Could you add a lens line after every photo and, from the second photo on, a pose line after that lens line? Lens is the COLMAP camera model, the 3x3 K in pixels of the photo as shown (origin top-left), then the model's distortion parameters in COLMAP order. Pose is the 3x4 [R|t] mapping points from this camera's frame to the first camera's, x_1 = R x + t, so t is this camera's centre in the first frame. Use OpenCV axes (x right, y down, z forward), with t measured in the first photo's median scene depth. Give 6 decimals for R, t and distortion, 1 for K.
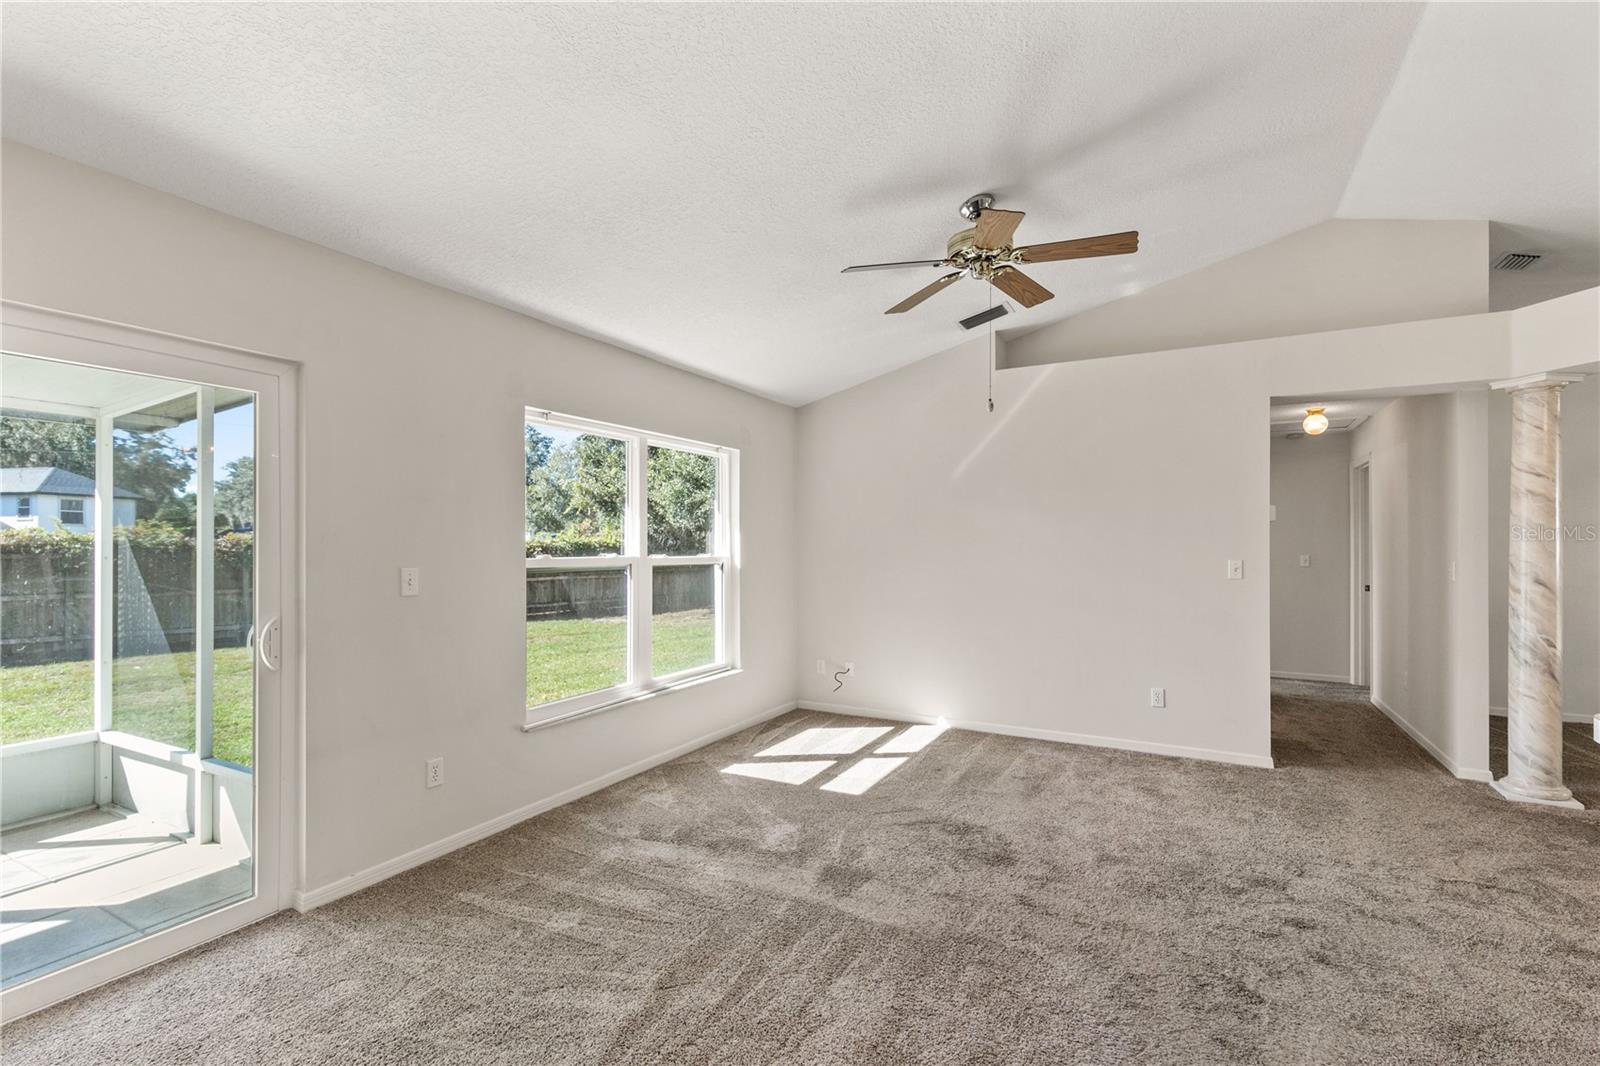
lens RADIAL K [[715.9, 0, 792.0], [0, 715.9, 543.2], [0, 0, 1]] dist [0.008301, -0.002189]
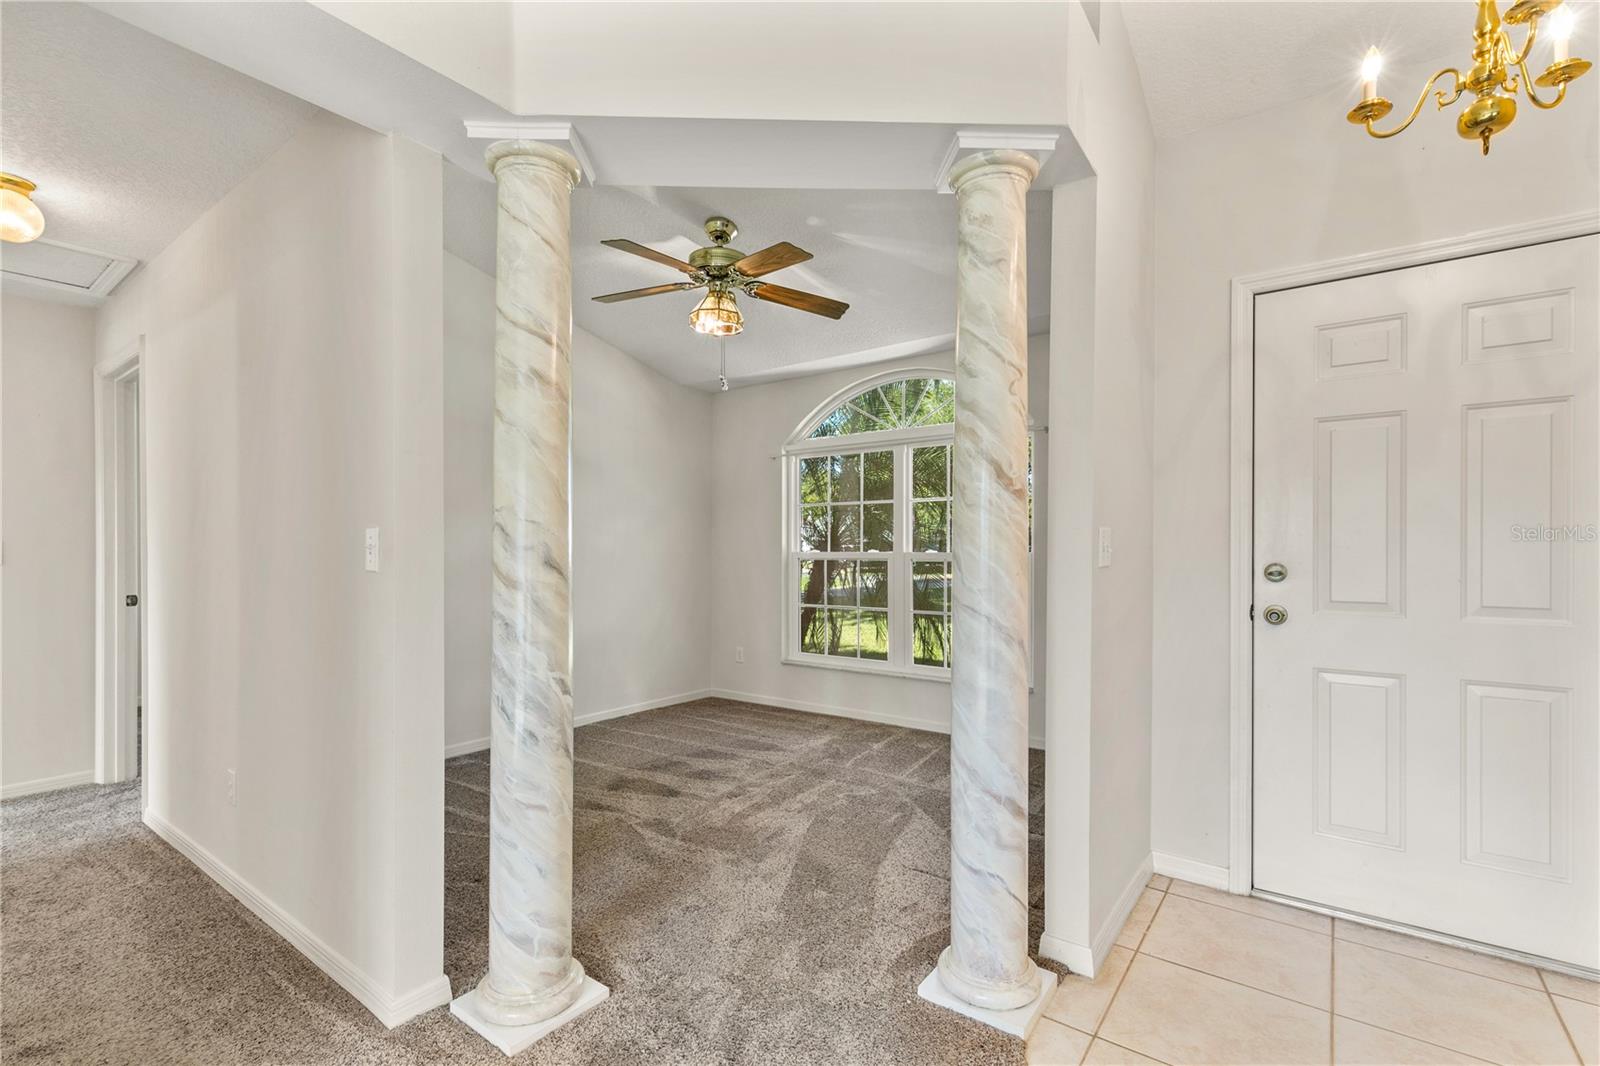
lens RADIAL K [[715.9, 0, 800.2], [0, 715.9, 539.6], [0, 0, 1]] dist [0.008301, -0.002189]
pose [[0.126659, 0.007498, 0.991918, 0.539482], [0.007258, 0.999938, -0.008486, 0.041065], [-0.991920, 0.008274, 0.126596, 0.715601]]
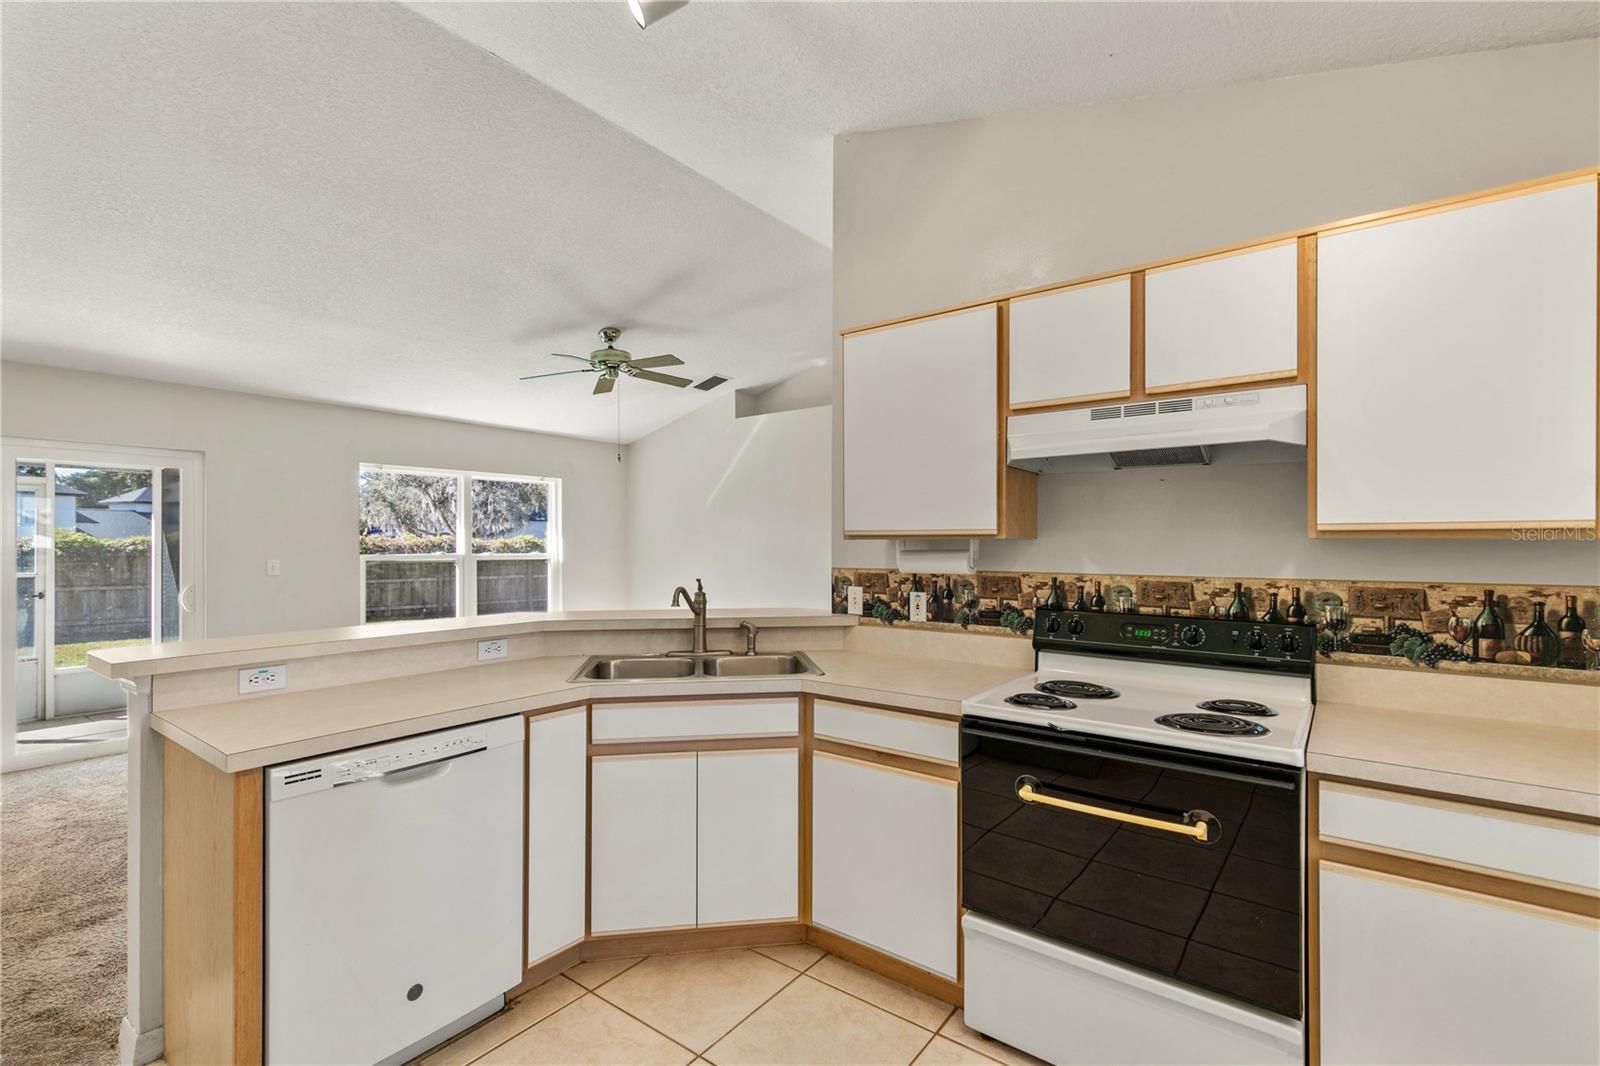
lens RADIAL K [[715.9, 0, 795.2], [0, 715.9, 540.6], [0, 0, 1]] dist [0.008301, -0.002189]
pose [[0.990301, -0.002443, -0.138916, 0.704944], [0.002145, 0.999995, -0.002288, -0.003617], [0.138921, 0.001968, 0.990302, -0.415390]]
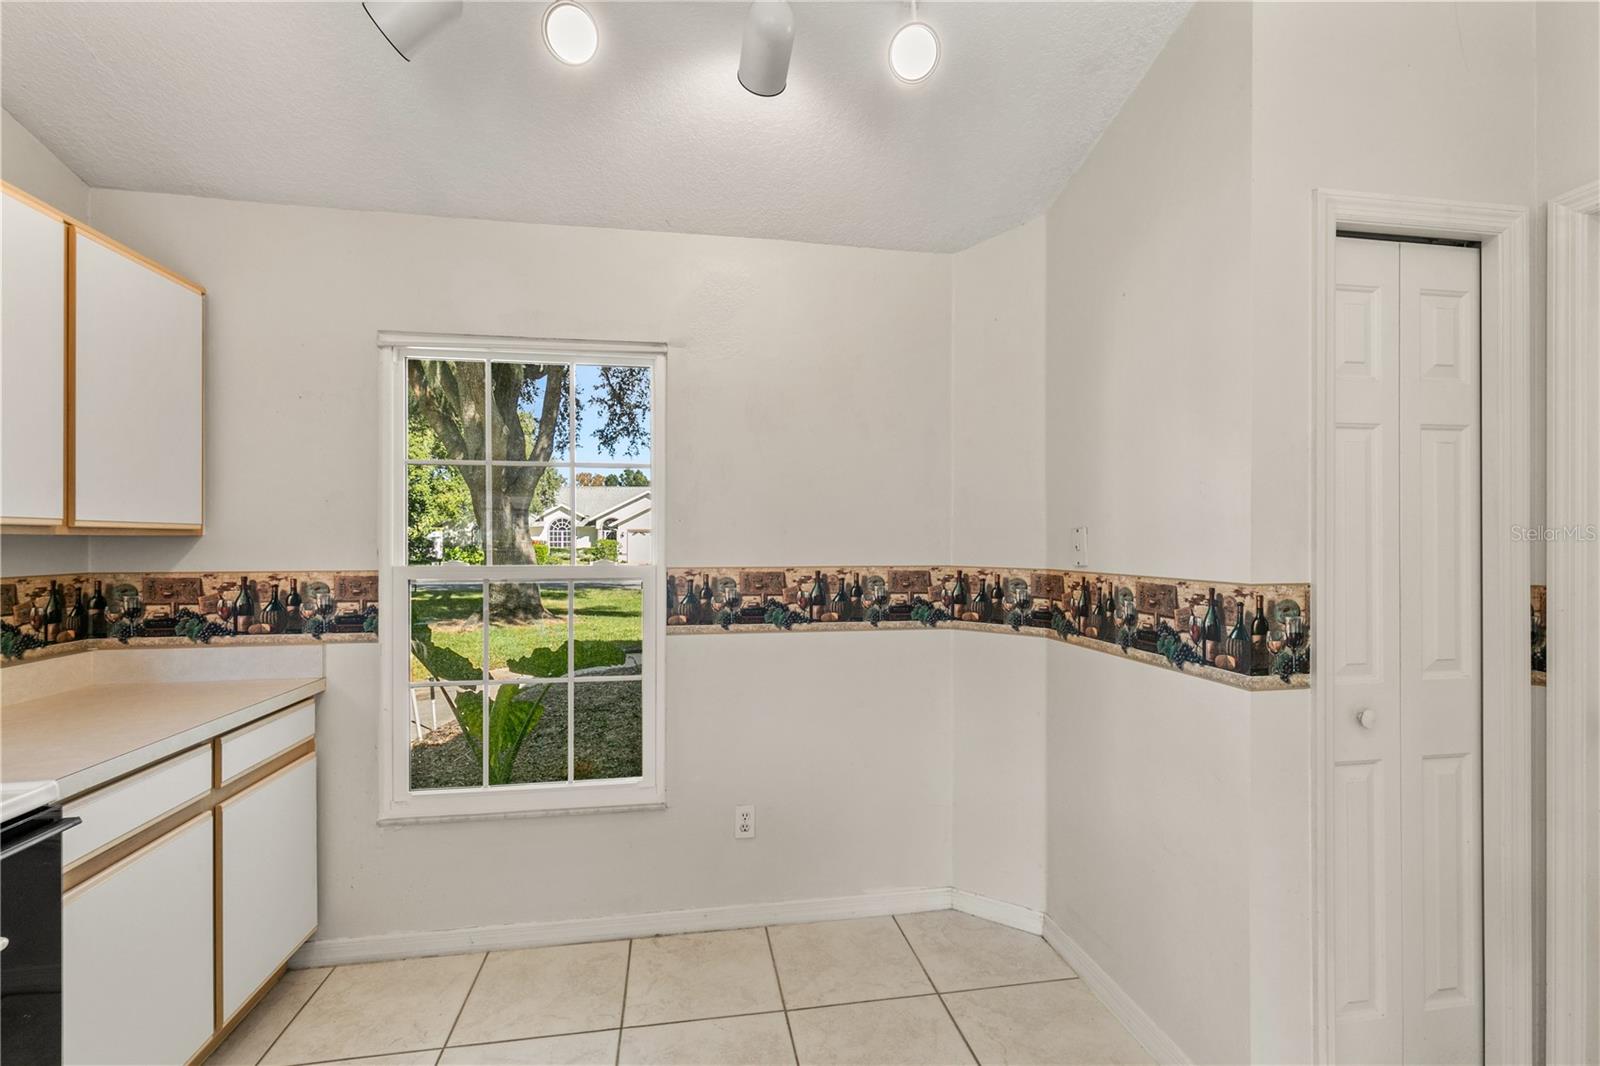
lens RADIAL K [[715.9, 0, 791.3], [0, 715.9, 539.1], [0, 0, 1]] dist [0.008301, -0.002189]
pose [[-0.617233, 0.001388, 0.786779, 0.472540], [0.000842, 0.999999, -0.001103, -0.001914], [-0.786780, -0.000018, -0.617234, -0.088152]]
